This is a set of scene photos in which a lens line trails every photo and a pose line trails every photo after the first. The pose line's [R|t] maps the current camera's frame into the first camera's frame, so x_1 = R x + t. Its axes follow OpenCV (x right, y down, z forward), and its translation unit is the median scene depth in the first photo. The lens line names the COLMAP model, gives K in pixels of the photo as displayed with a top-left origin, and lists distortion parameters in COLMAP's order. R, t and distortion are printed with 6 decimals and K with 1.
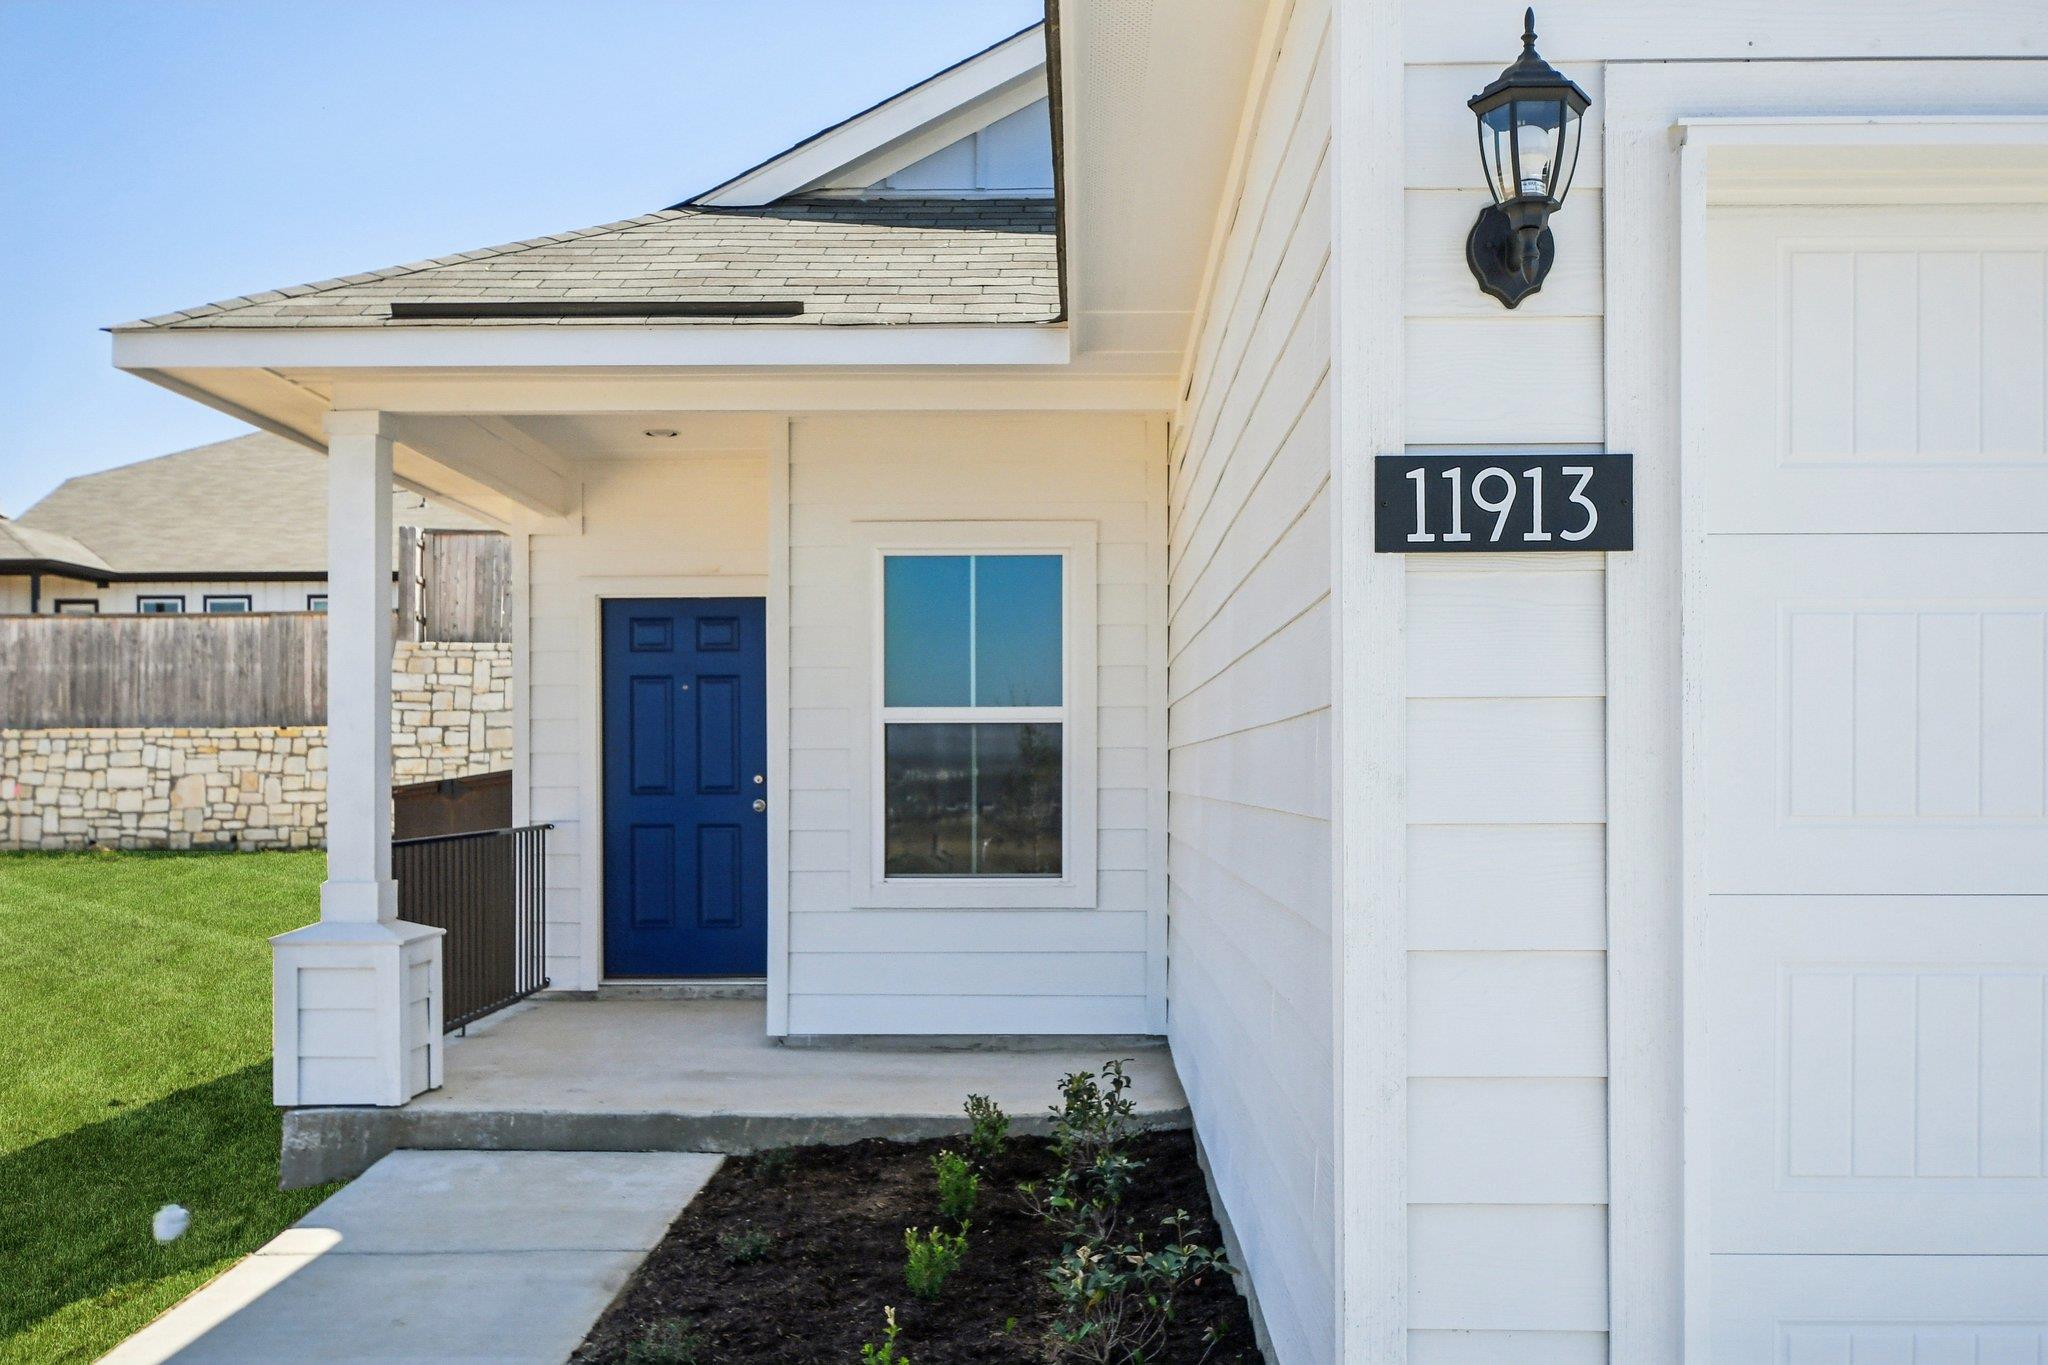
lens RADIAL K [[2123.8, 0, 1023.9], [0, 2123.8, 768.3], [0, 0, 1]] dist [-0.003817, 0.001141]
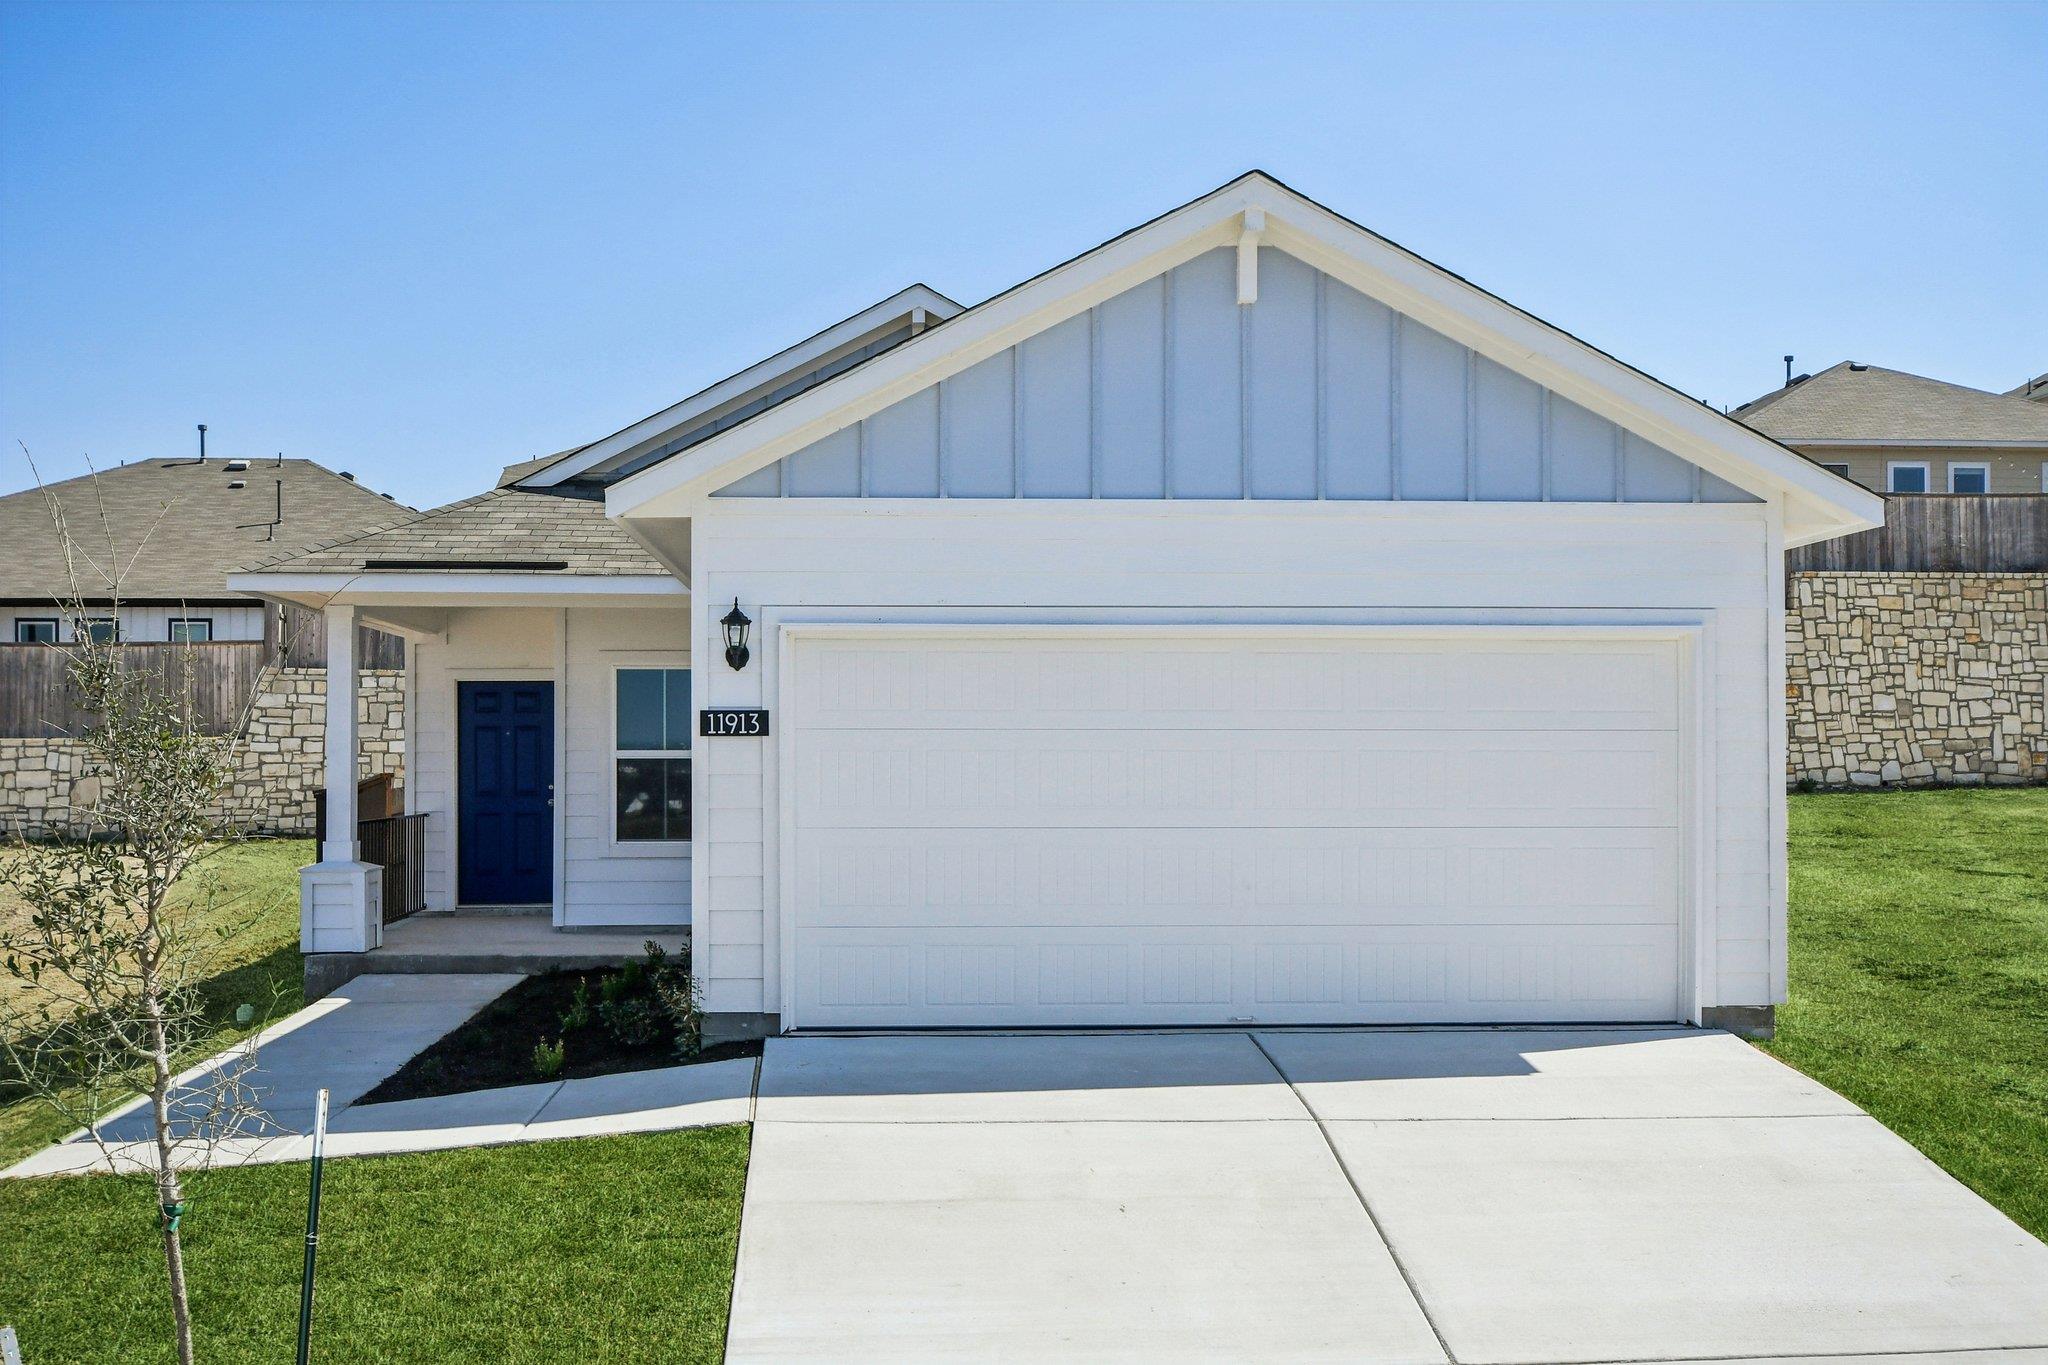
lens RADIAL K [[2123.8, 0, 1023.9], [0, 2123.8, 768.3], [0, 0, 1]] dist [-0.003817, 0.001141]
pose [[0.996517, 0.001897, 0.083367, 0.136225], [-0.002026, 0.999997, 0.001460, -0.016522], [-0.083364, -0.001624, 0.996518, -0.896877]]
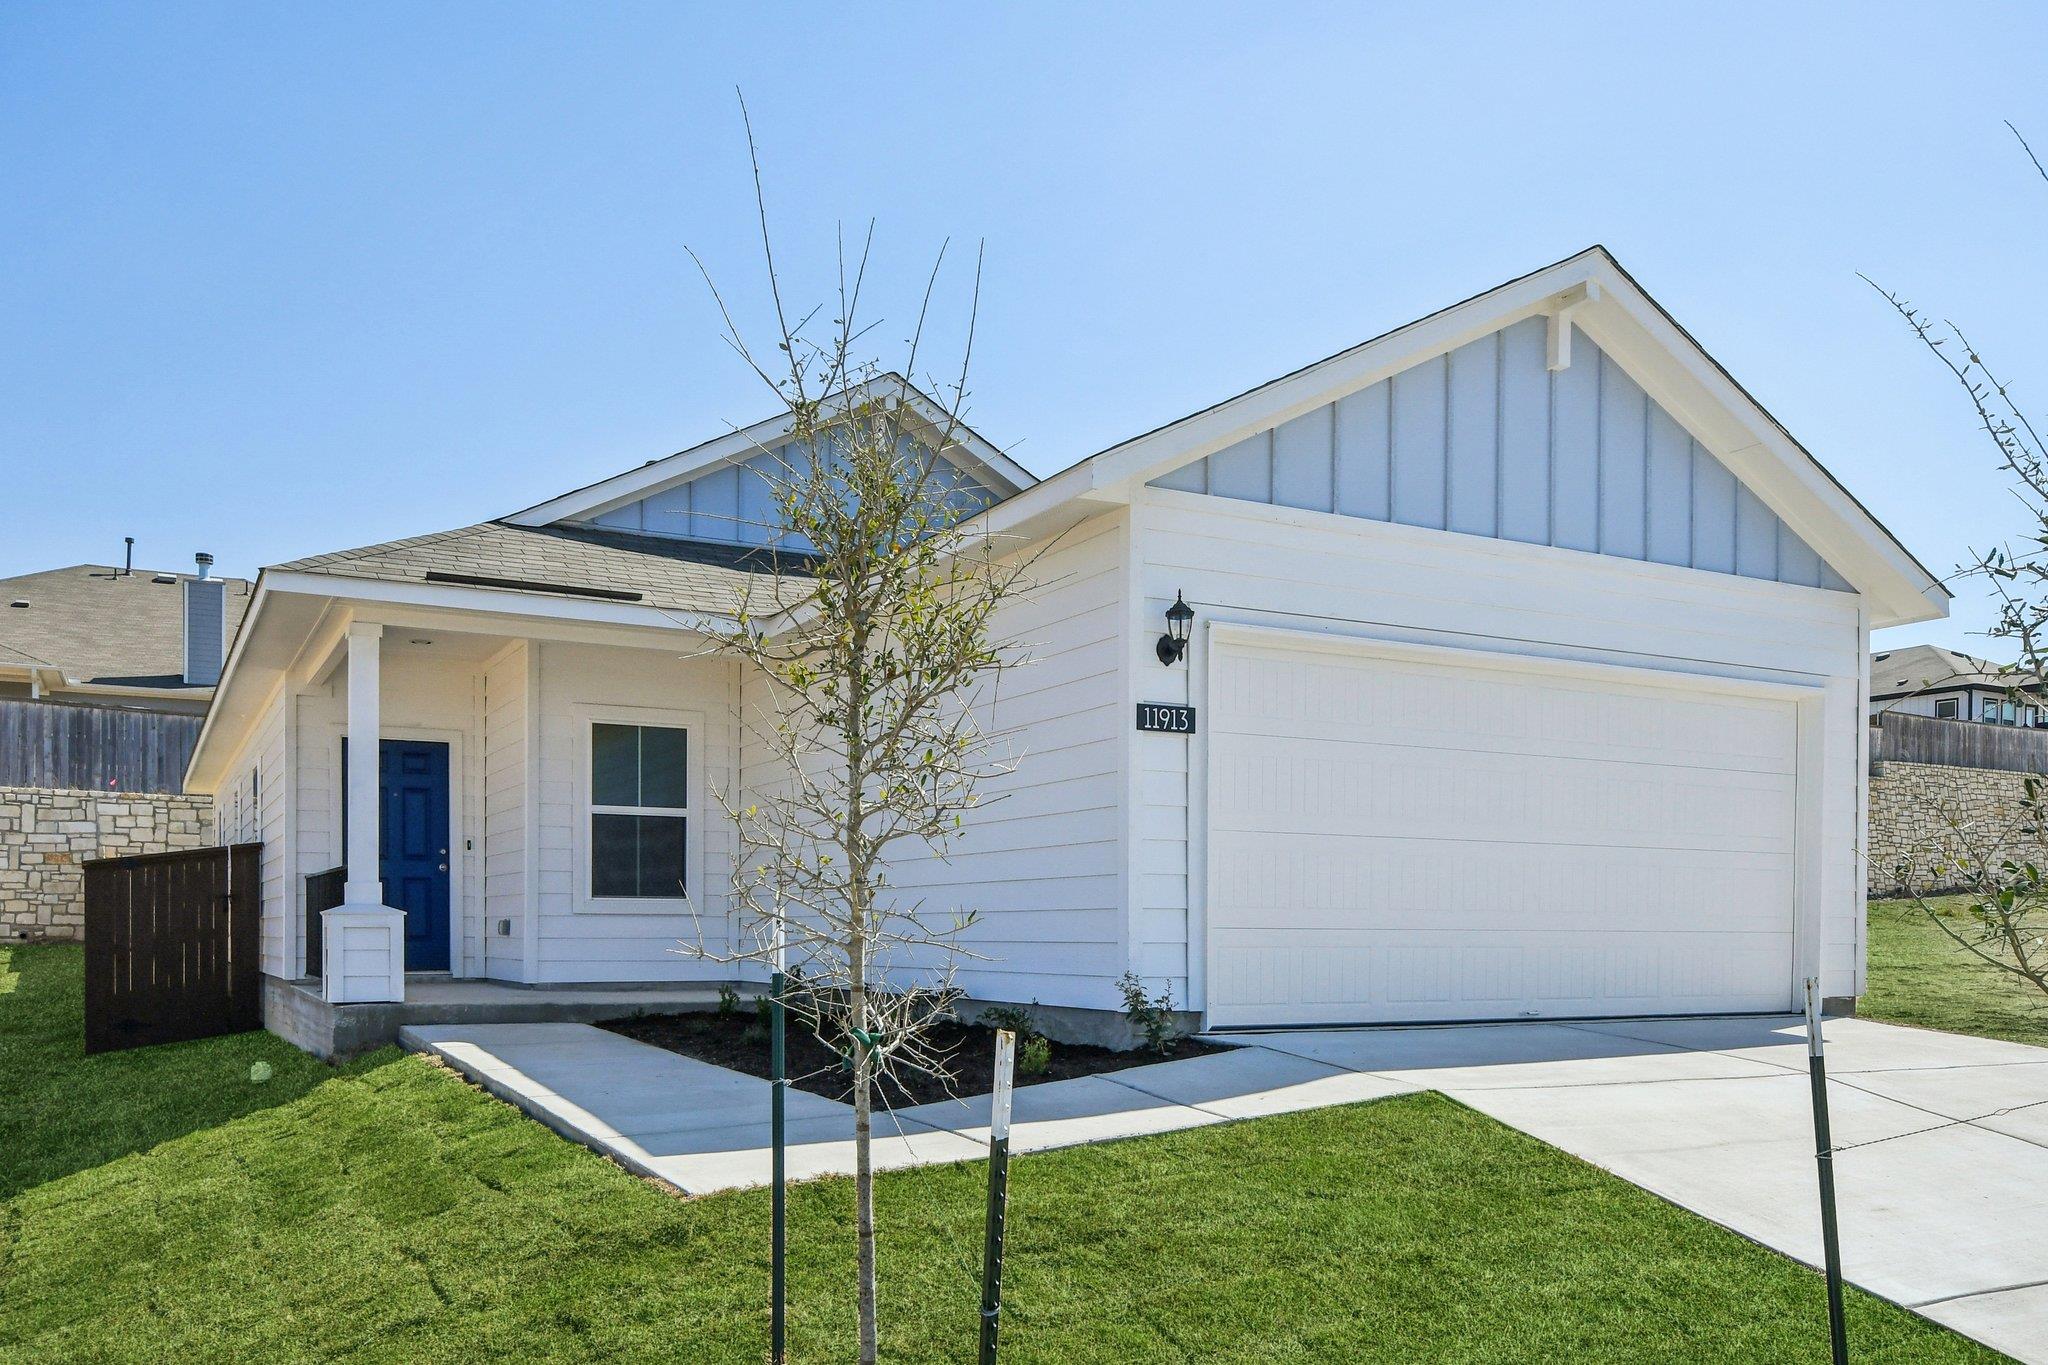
lens RADIAL K [[1699.0, 0, 1022.3], [0, 1699.0, 956.0], [0, 0, 1]] dist [0.000747, 0.001138]
pose [[0.869056, -0.000445, 0.494713, -0.471190], [-0.006242, 0.999910, 0.011866, 0.082612], [-0.494674, -0.013400, 0.868976, -0.471387]]
